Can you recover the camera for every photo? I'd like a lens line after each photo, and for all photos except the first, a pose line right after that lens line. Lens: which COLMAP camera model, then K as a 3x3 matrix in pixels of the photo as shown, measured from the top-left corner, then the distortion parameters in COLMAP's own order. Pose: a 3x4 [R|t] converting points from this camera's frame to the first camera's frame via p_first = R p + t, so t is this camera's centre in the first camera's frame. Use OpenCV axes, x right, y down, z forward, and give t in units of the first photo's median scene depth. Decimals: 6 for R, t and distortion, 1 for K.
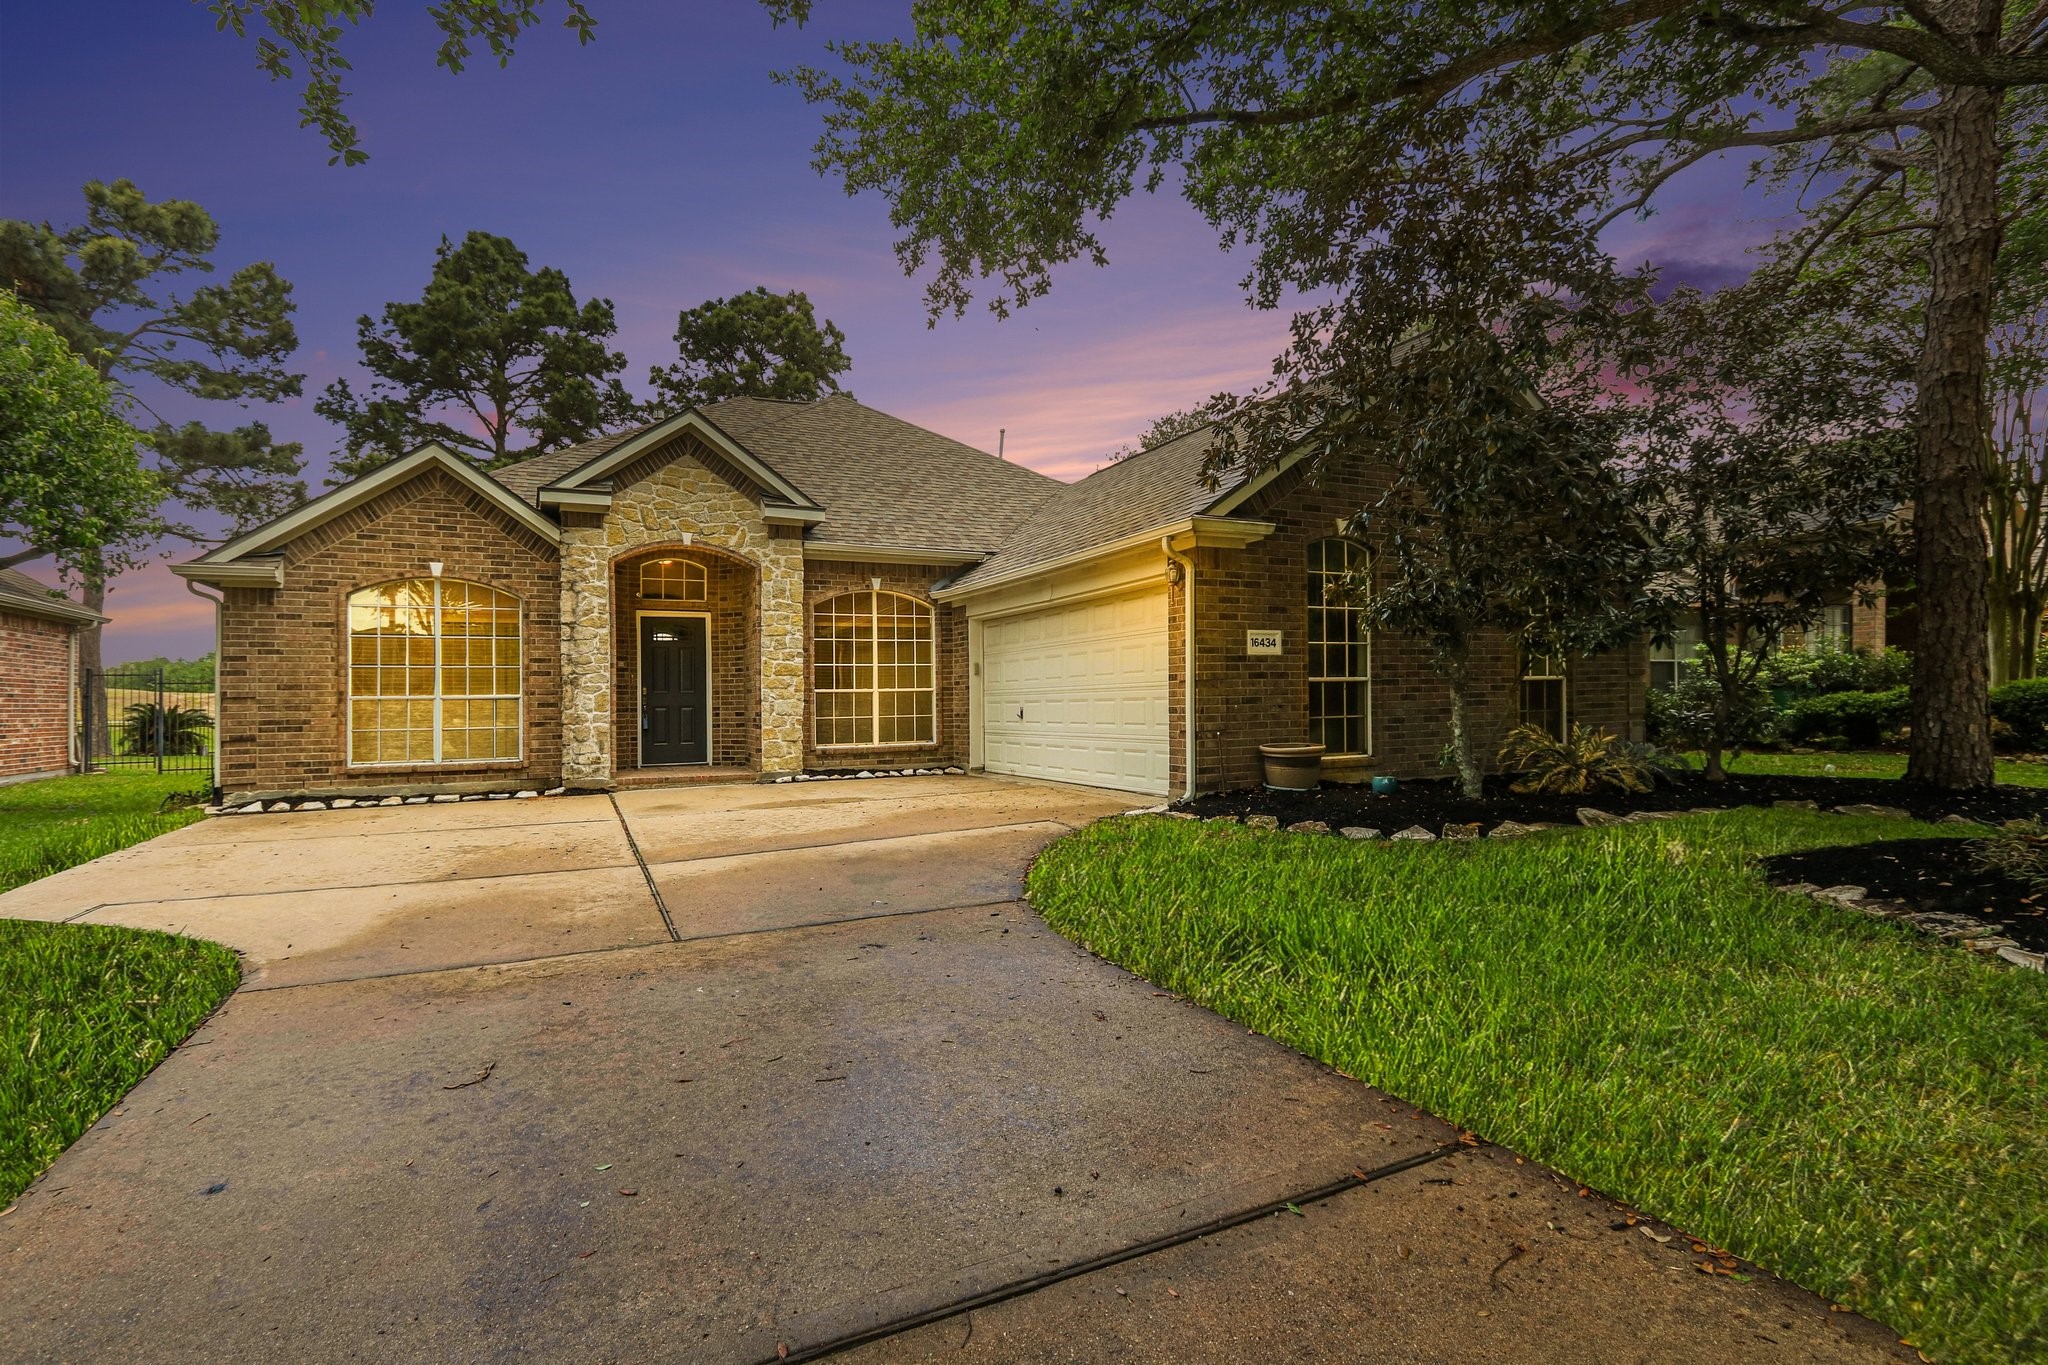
lens RADIAL K [[860.7, 0, 937.7], [0, 860.7, 605.3], [0, 0, 1]] dist [-0.022534, -0.000313]
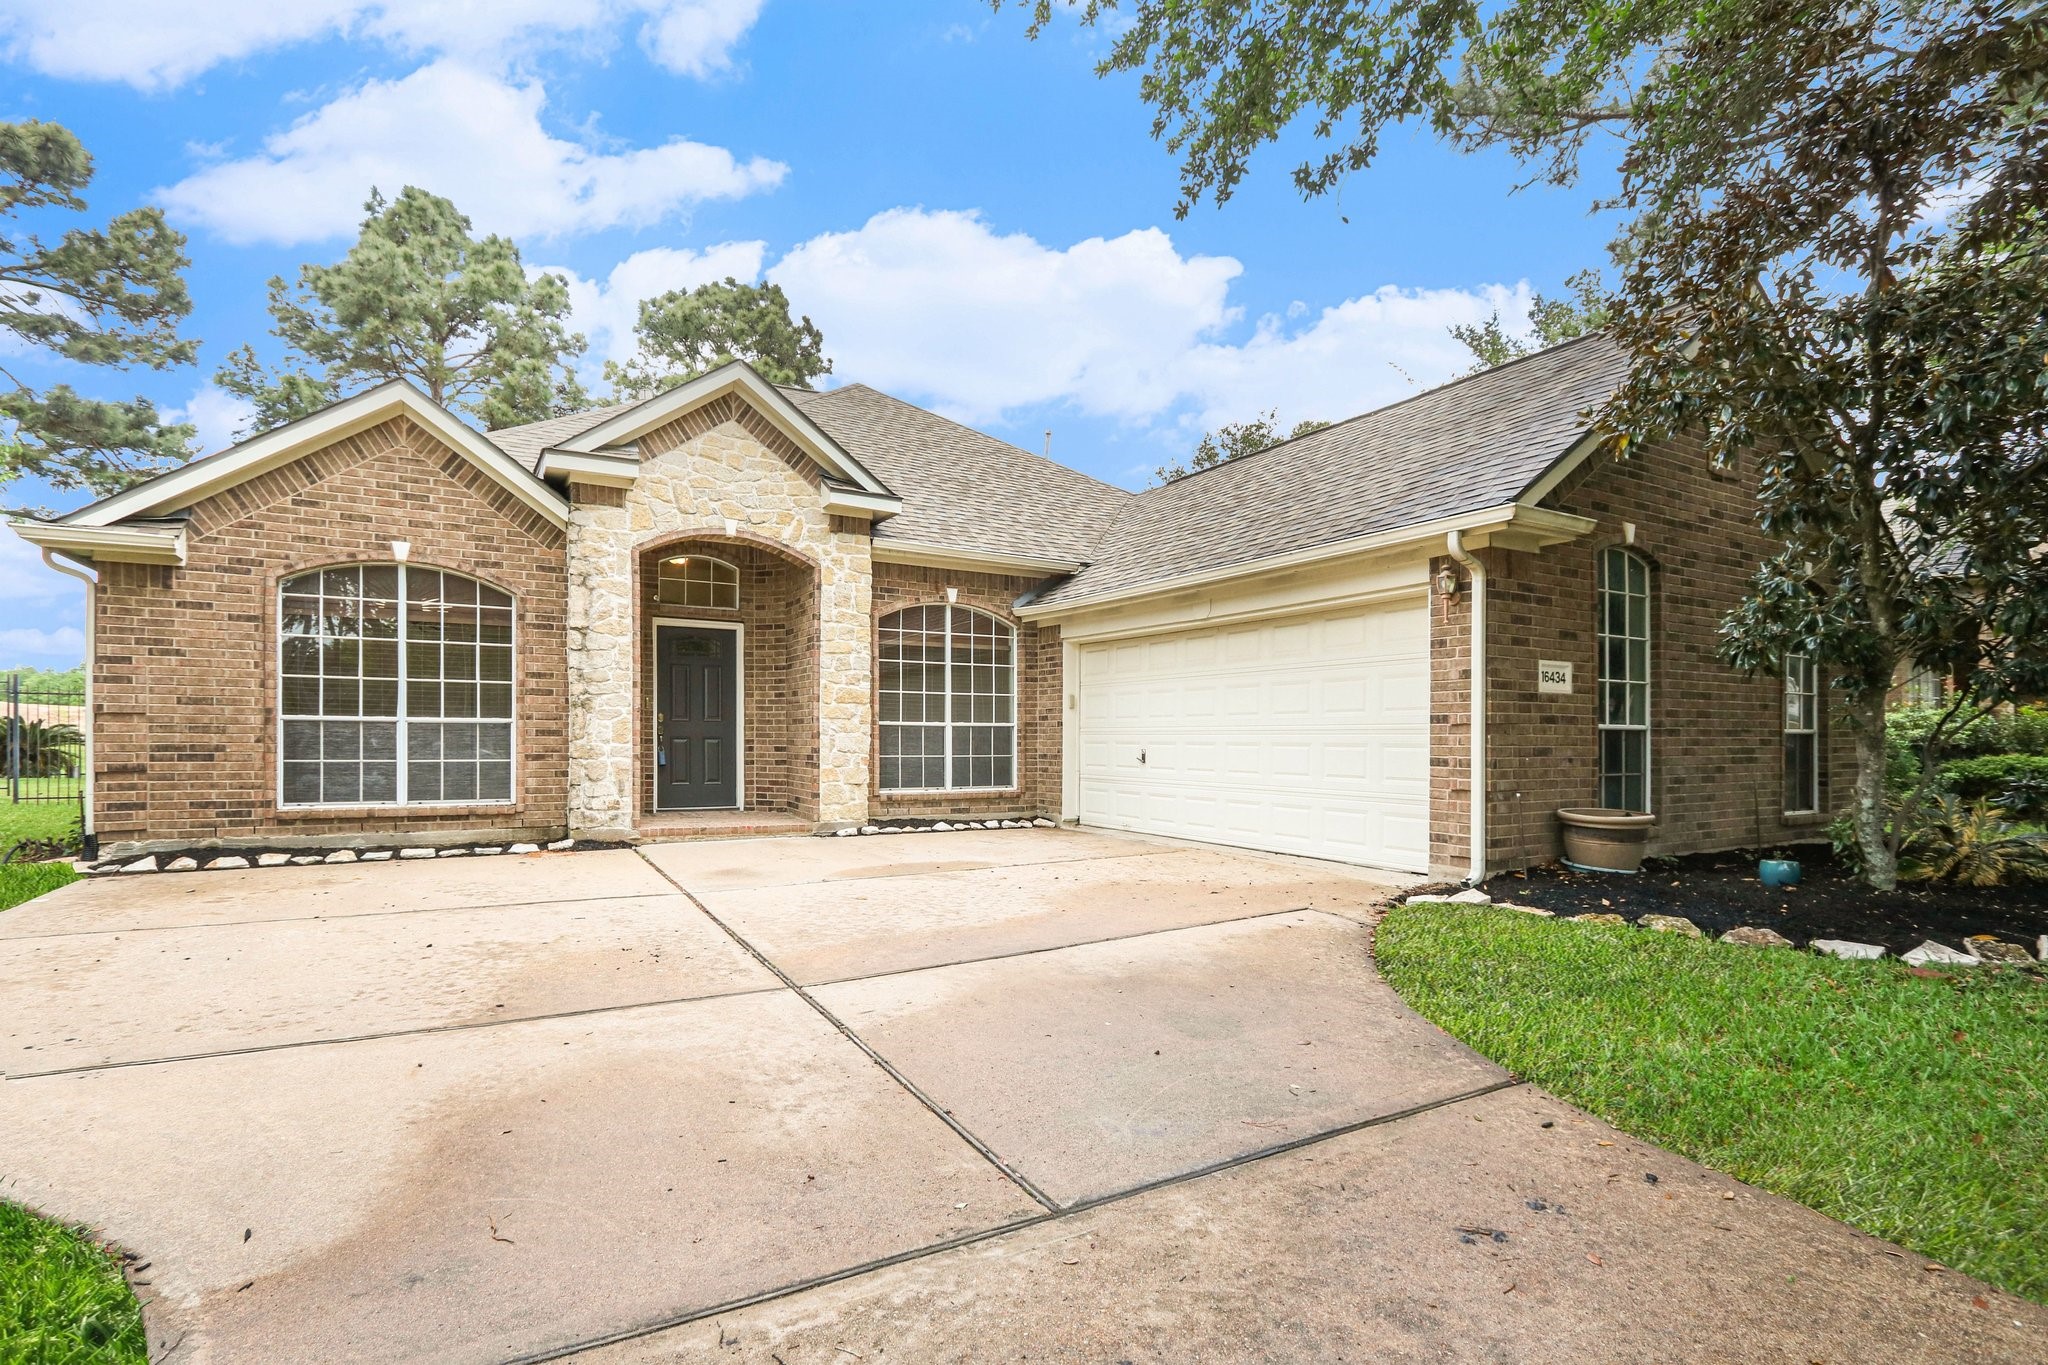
lens RADIAL K [[929.8, 0, 1002.2], [0, 929.8, 669.6], [0, 0, 1]] dist [-0.012396, -0.000878]
pose [[0.996565, 0.030630, 0.076939, -0.115489], [-0.033602, 0.998726, 0.037635, 0.014348], [-0.075688, -0.040091, 0.996325, 0.137653]]
